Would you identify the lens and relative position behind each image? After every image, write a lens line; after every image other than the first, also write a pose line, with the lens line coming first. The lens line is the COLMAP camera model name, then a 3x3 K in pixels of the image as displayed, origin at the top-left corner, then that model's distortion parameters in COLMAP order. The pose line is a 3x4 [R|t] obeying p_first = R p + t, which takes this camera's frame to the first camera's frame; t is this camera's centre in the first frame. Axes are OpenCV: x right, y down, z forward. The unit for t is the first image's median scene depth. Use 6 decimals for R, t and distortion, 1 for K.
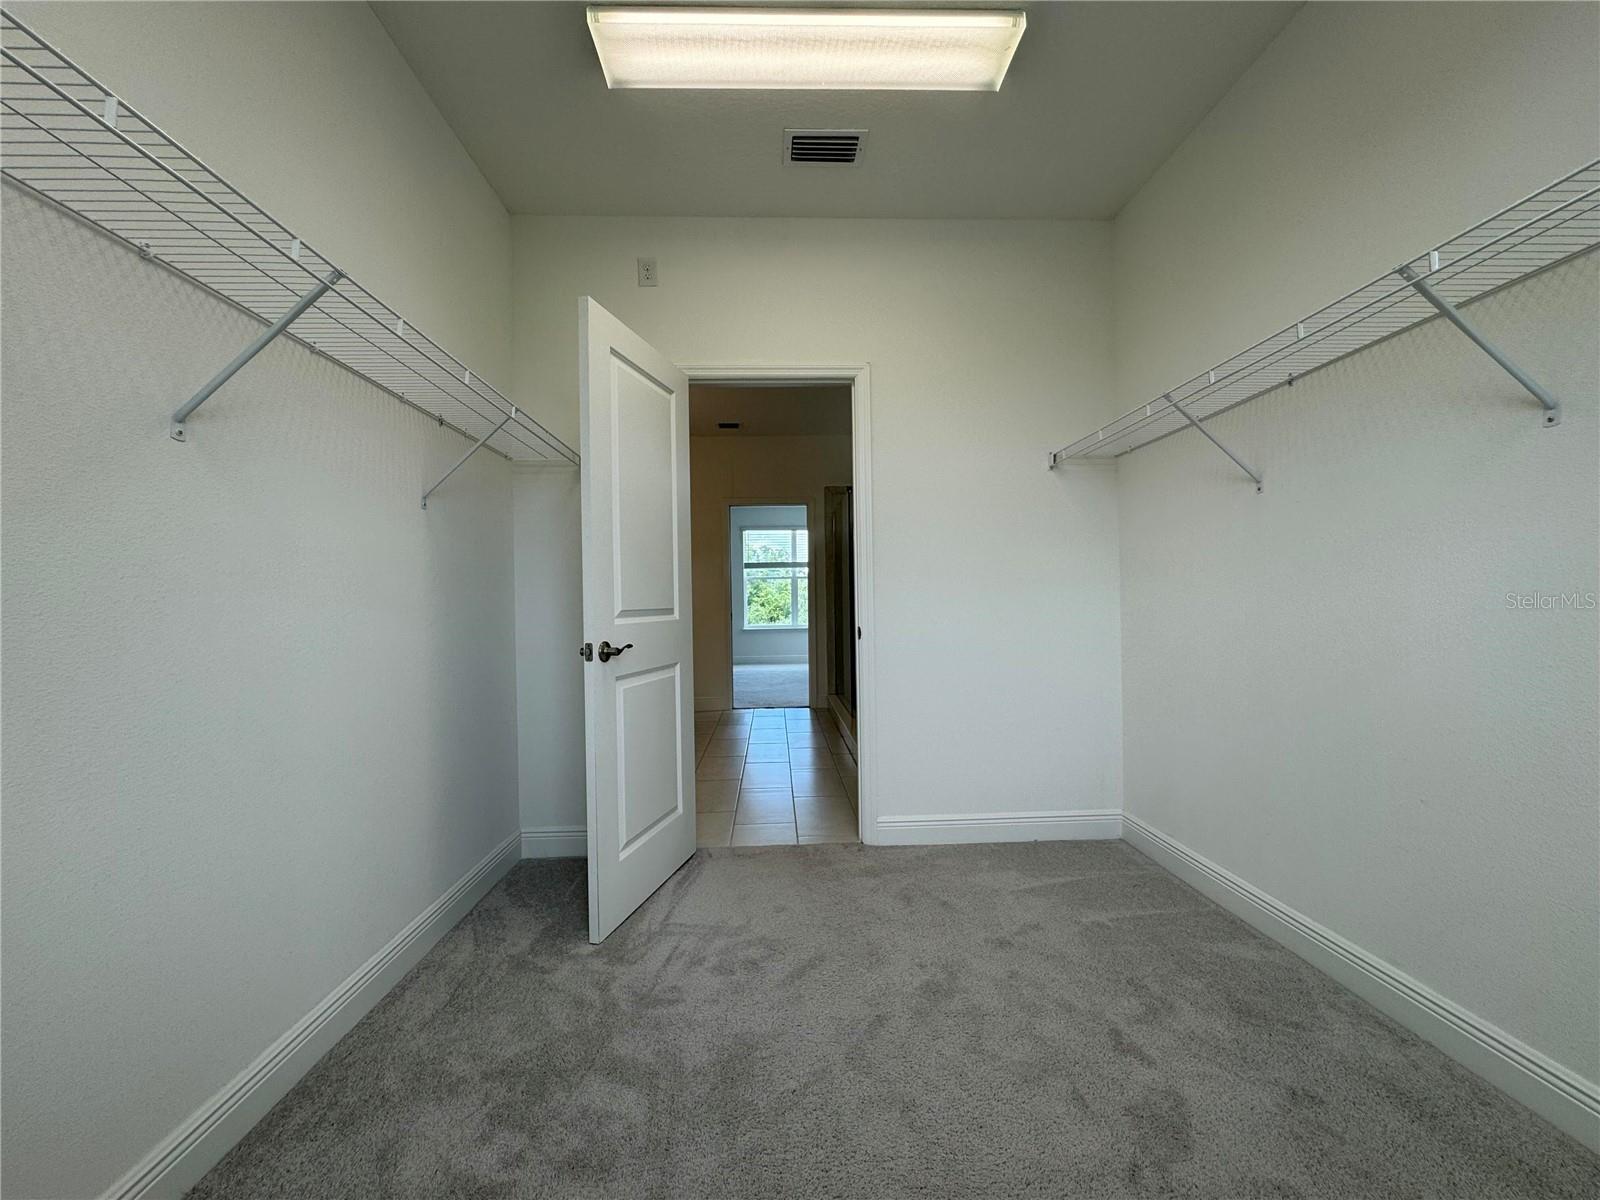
lens RADIAL K [[641.2, 0, 801.8], [0, 641.2, 603.7], [0, 0, 1]] dist [-0.002329, 0.000053]
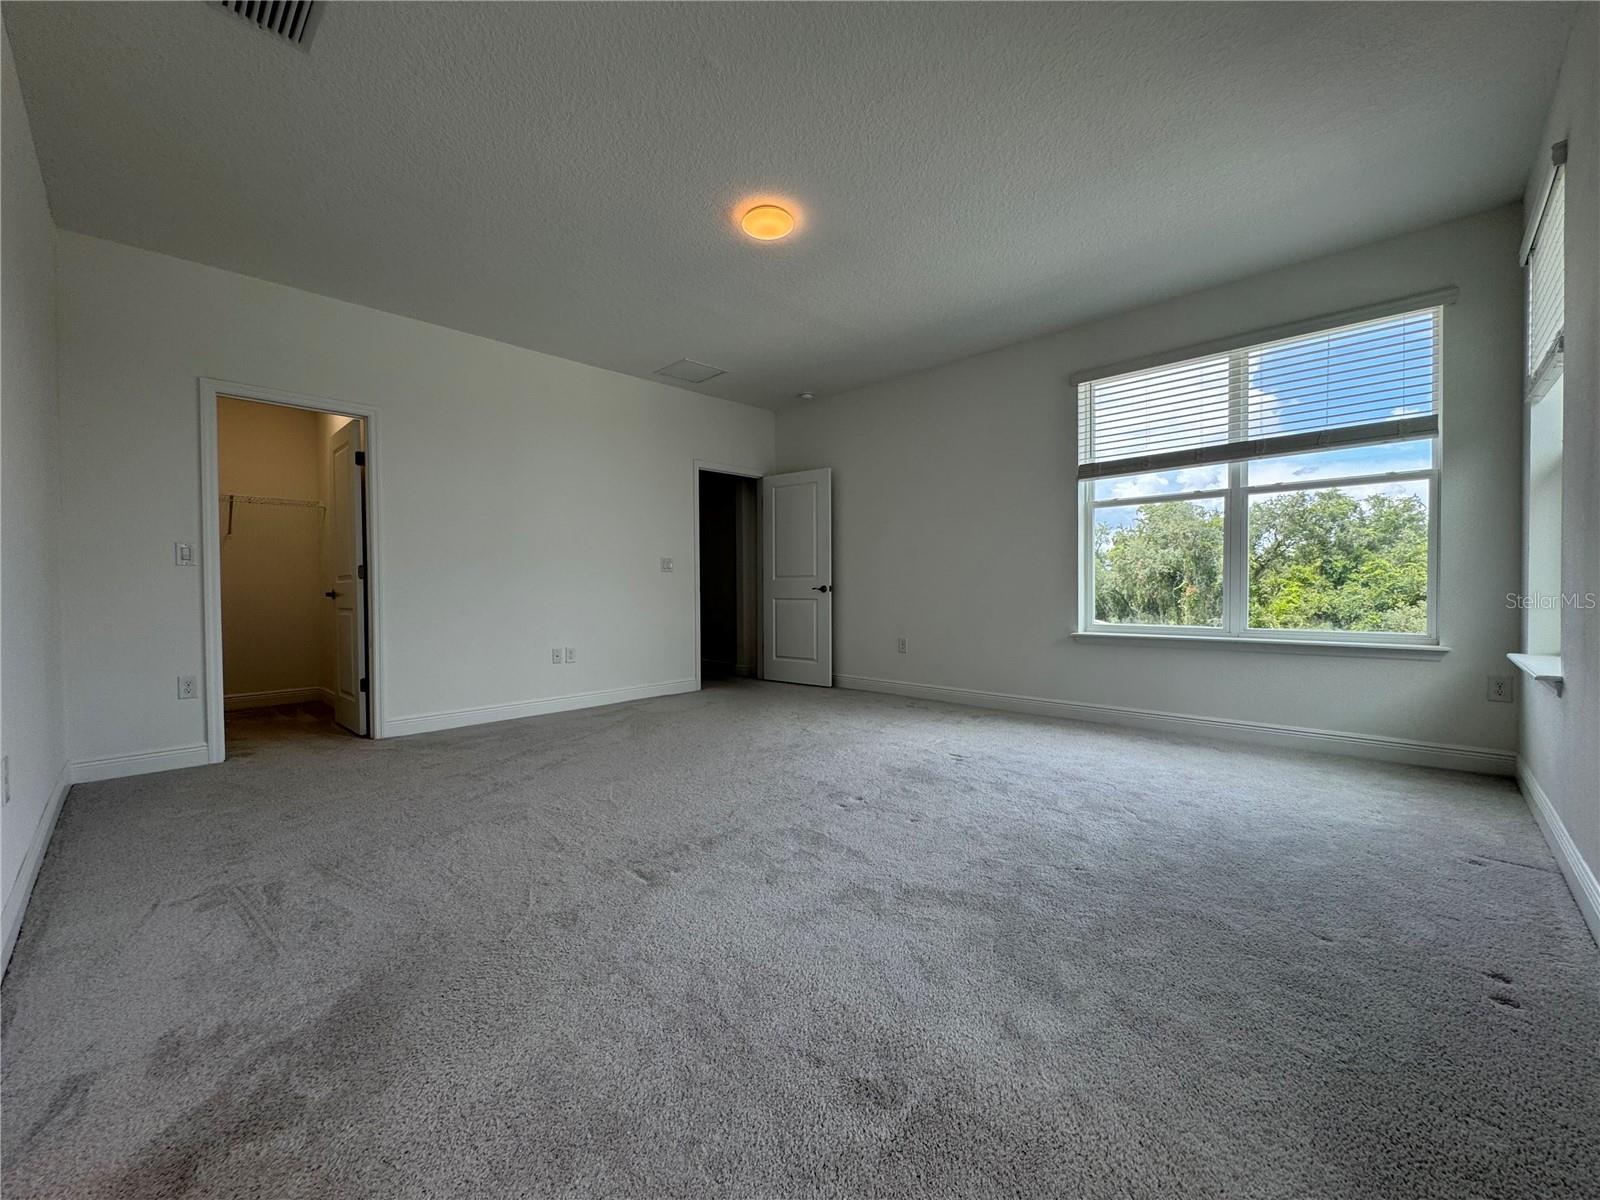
lens RADIAL K [[641.2, 0, 798.5], [0, 641.2, 601.4], [0, 0, 1]] dist [-0.002329, 0.000053]
pose [[0.687216, 0.020809, -0.726155, 0.075749], [-0.001254, 0.999622, 0.027458, 0.008798], [0.726452, -0.017959, 0.686983, 0.594283]]
